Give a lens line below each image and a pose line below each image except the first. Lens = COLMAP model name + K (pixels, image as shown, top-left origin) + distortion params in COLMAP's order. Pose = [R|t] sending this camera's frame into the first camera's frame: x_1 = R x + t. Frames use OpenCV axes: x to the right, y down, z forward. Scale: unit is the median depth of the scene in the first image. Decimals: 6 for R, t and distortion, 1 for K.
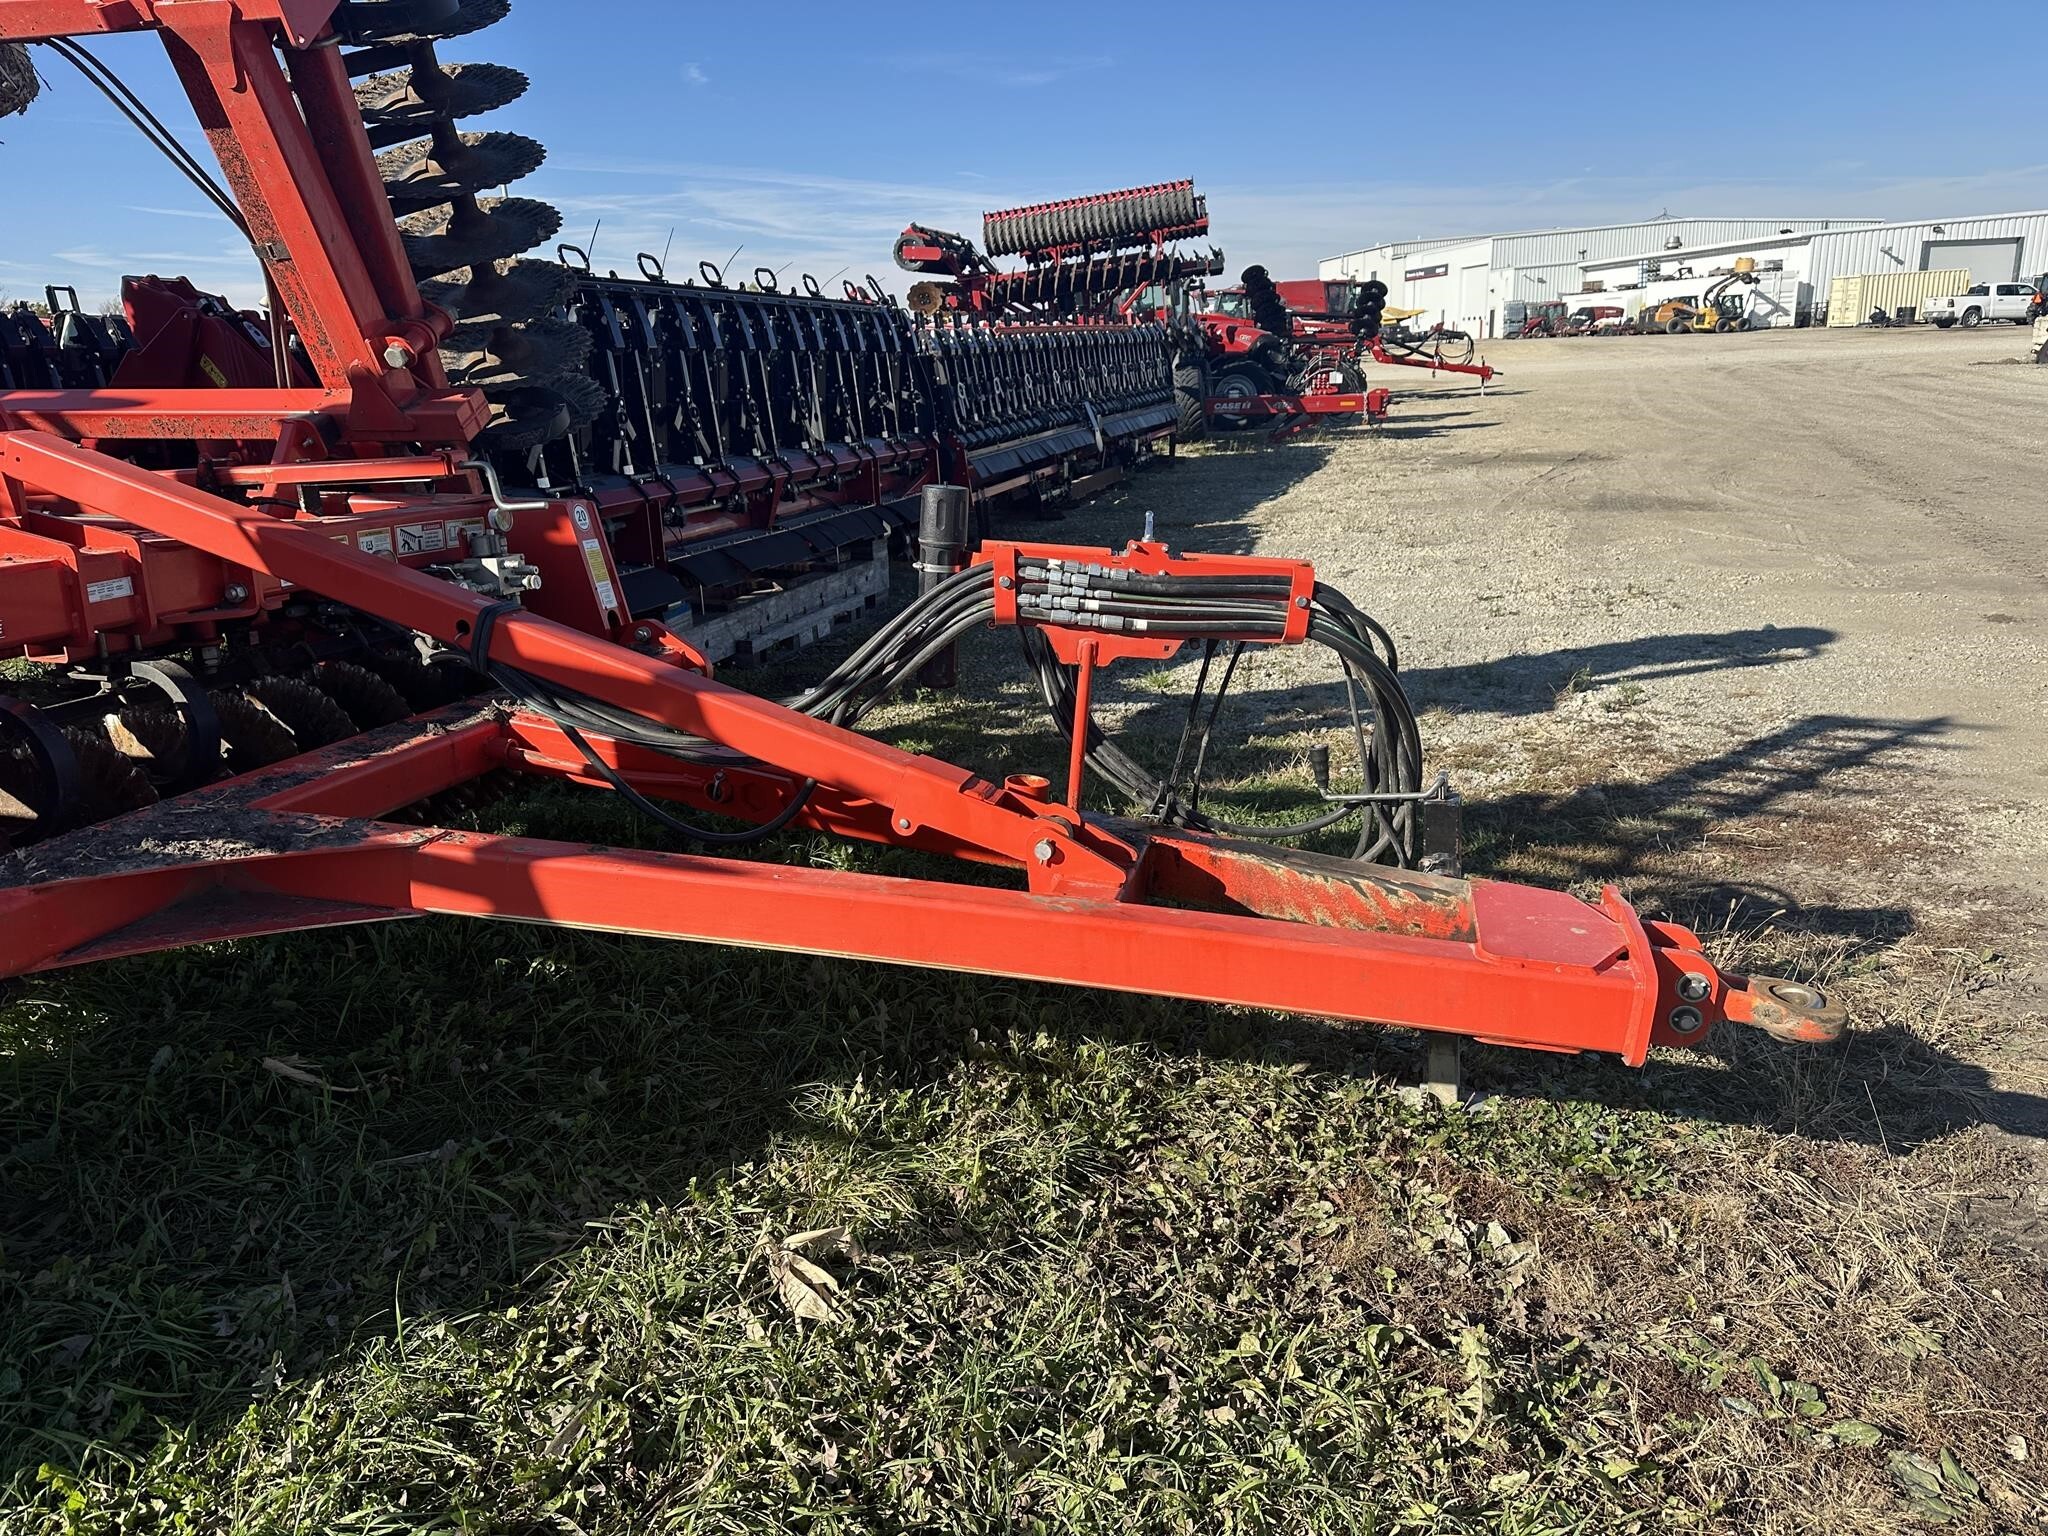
lens RADIAL K [[1404.3, 0, 1007.7], [0, 1404.3, 782.4], [0, 0, 1]] dist [0.117677, -0.183453]
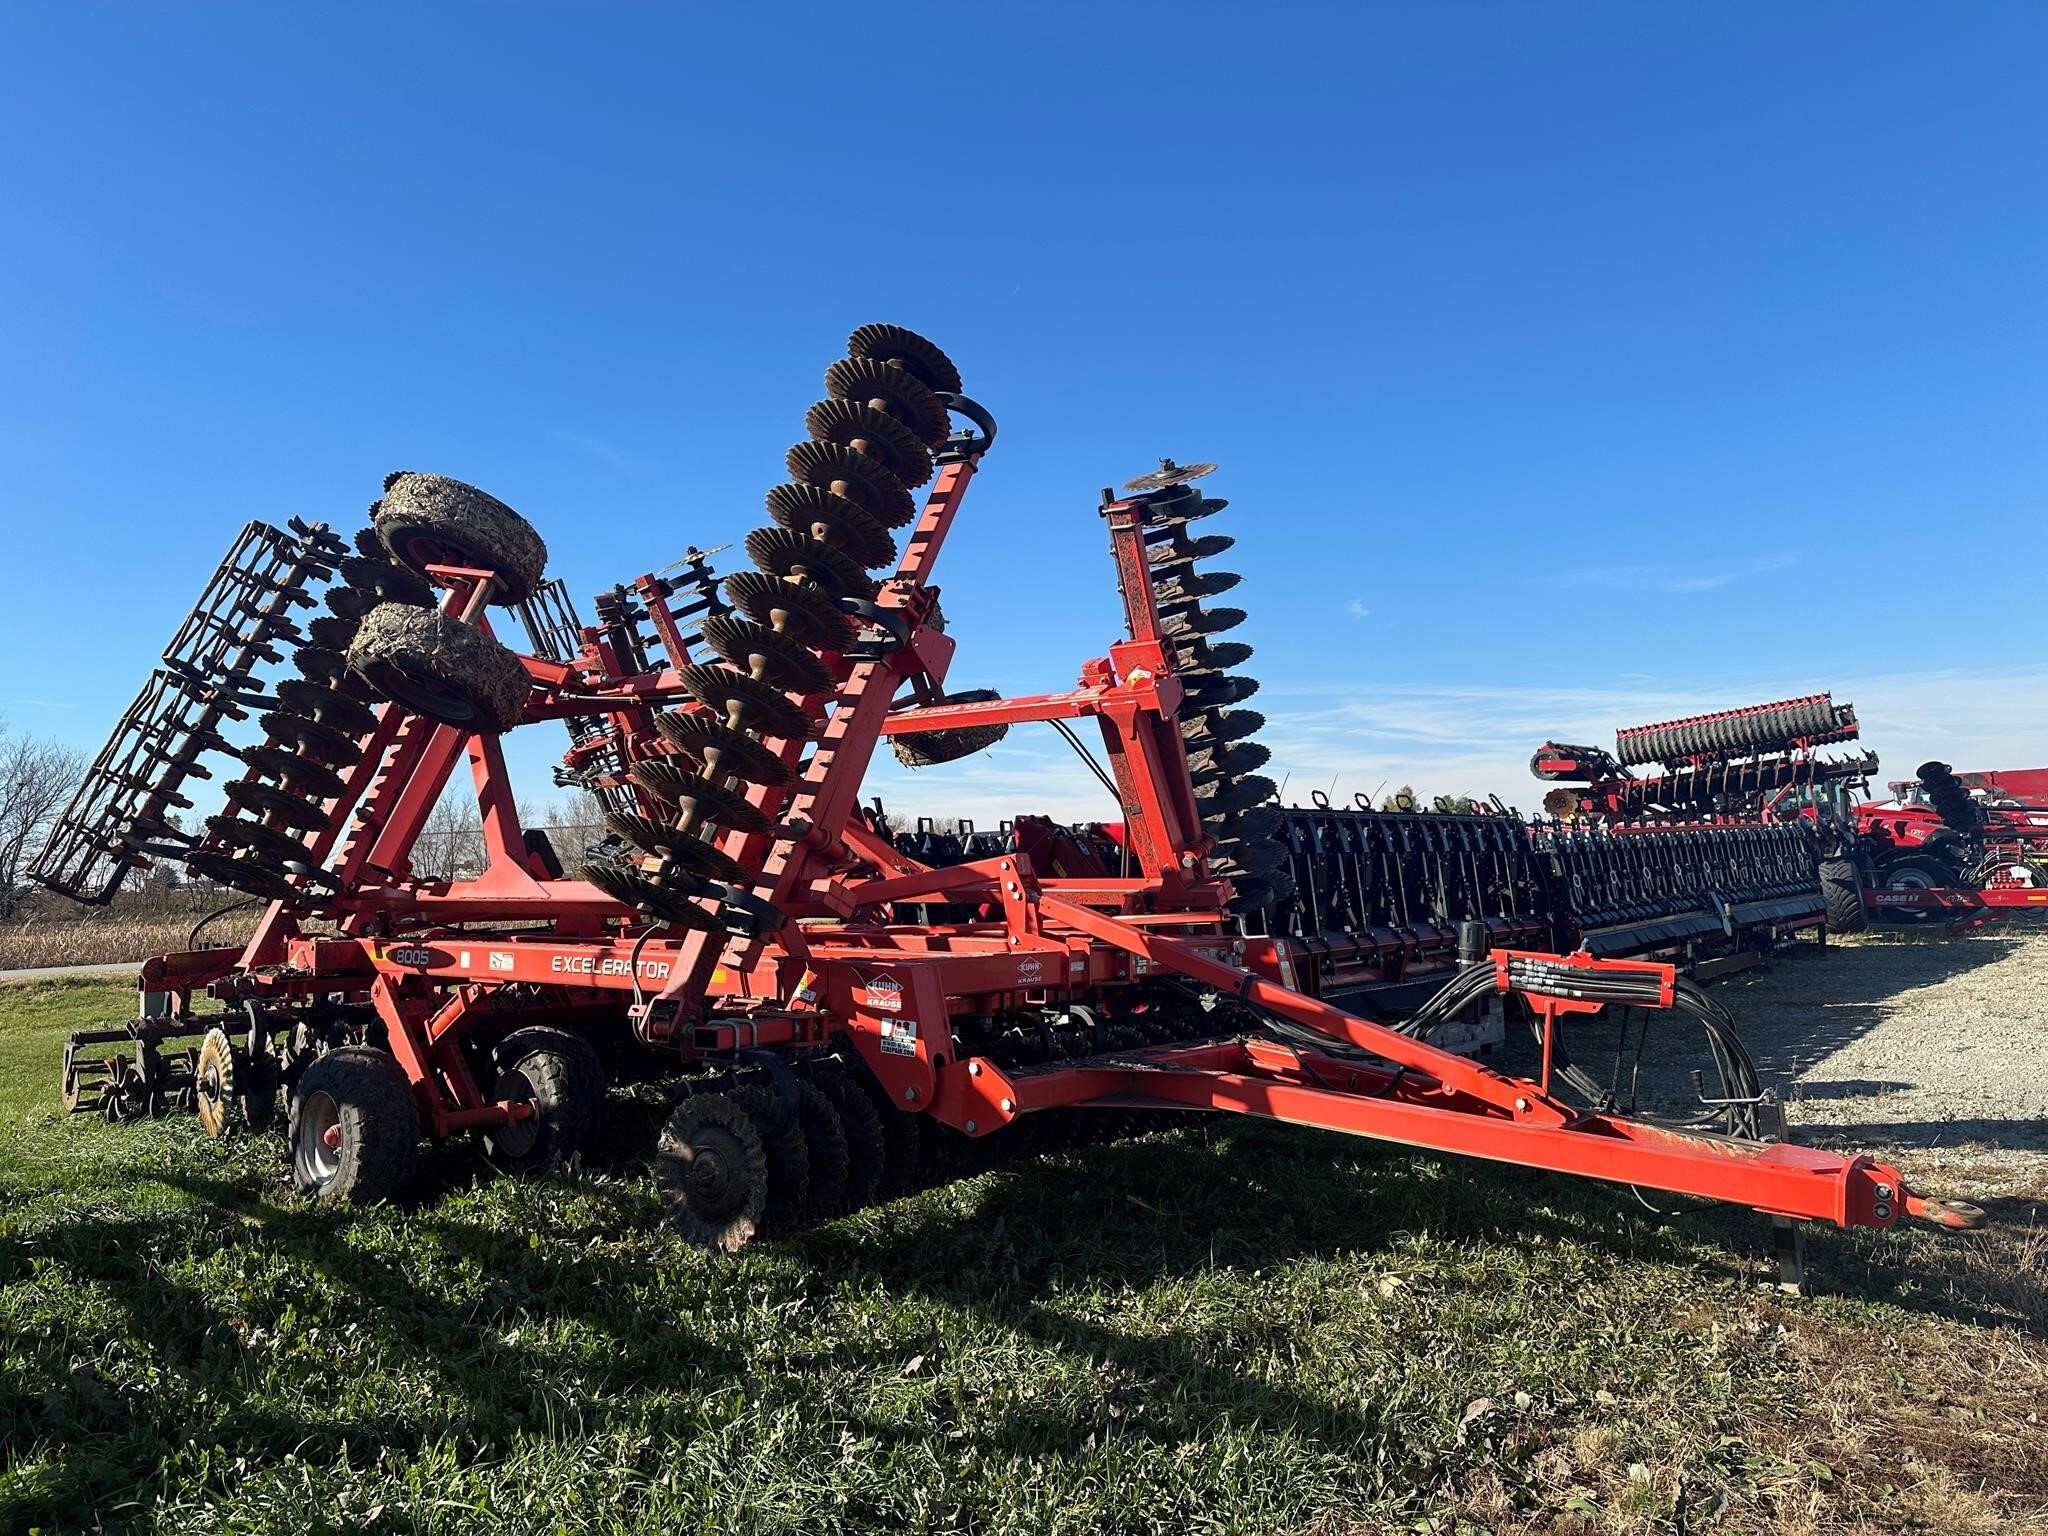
lens RADIAL K [[1404.3, 0, 1007.7], [0, 1404.3, 782.4], [0, 0, 1]] dist [0.117677, -0.183453]
pose [[0.903576, -0.028028, -0.427509, 0.072482], [-0.116113, 0.944490, -0.307336, 0.096012], [0.412392, 0.327341, 0.850165, -0.339664]]
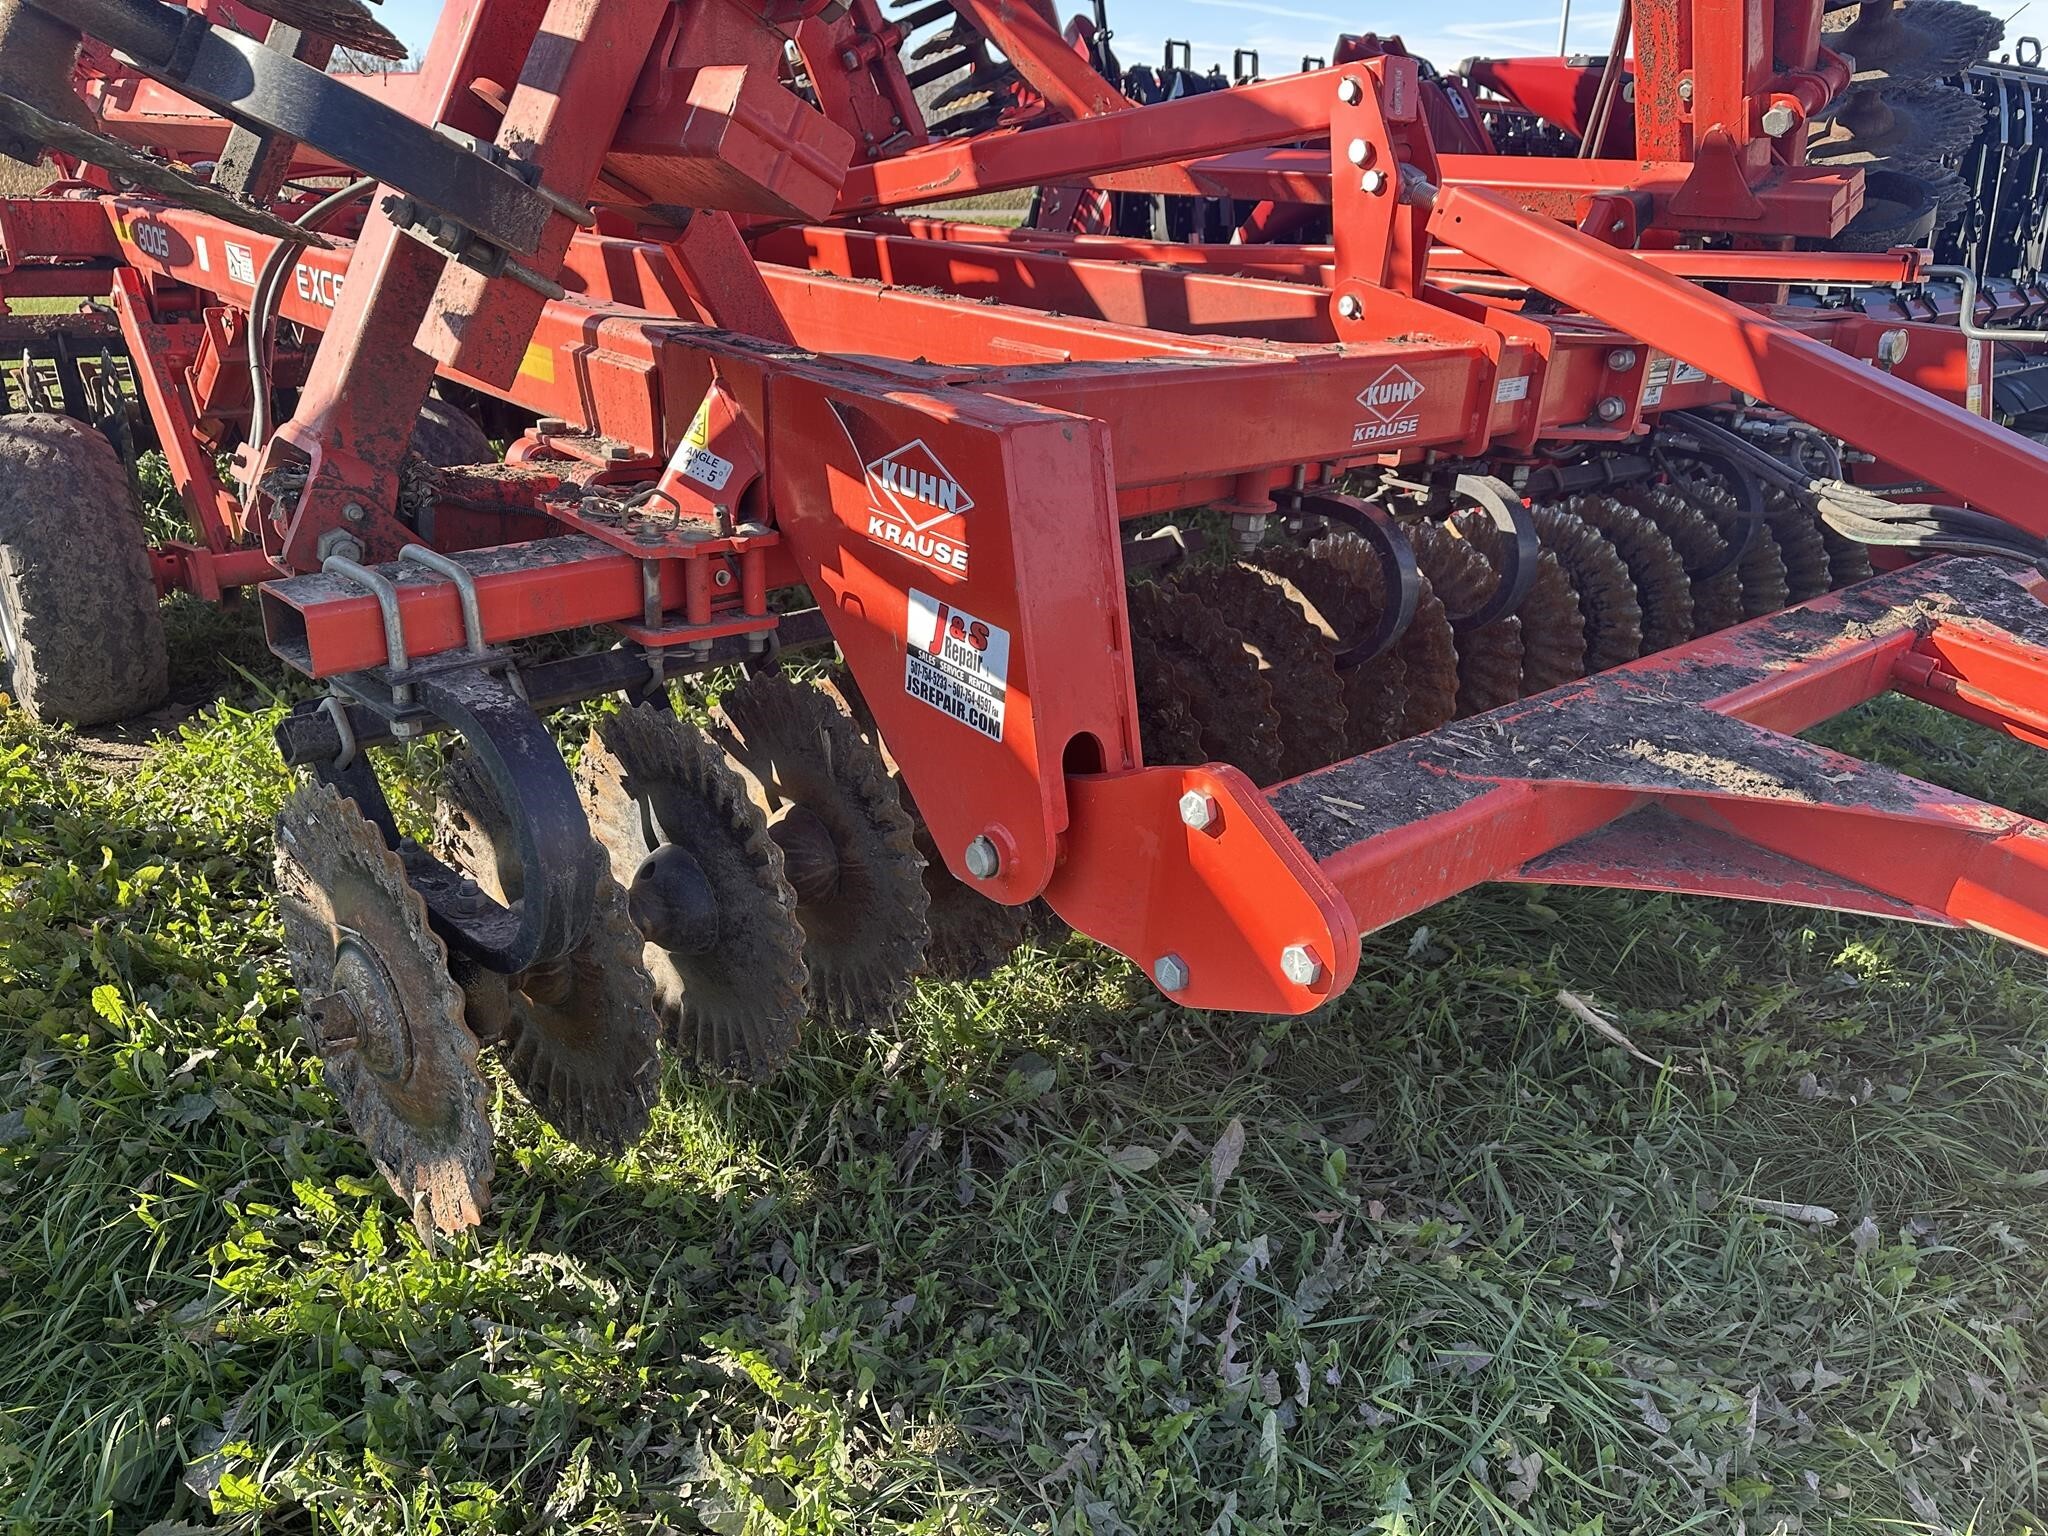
lens RADIAL K [[1422.6, 0, 1023.4], [0, 1422.6, 755.0], [0, 0, 1]] dist [0.048098, -0.052307]
pose [[0.819279, 0.258329, -0.511906, -0.132386], [-0.203219, 0.965630, 0.162054, -0.002726], [0.536175, -0.028739, 0.843618, 0.049536]]
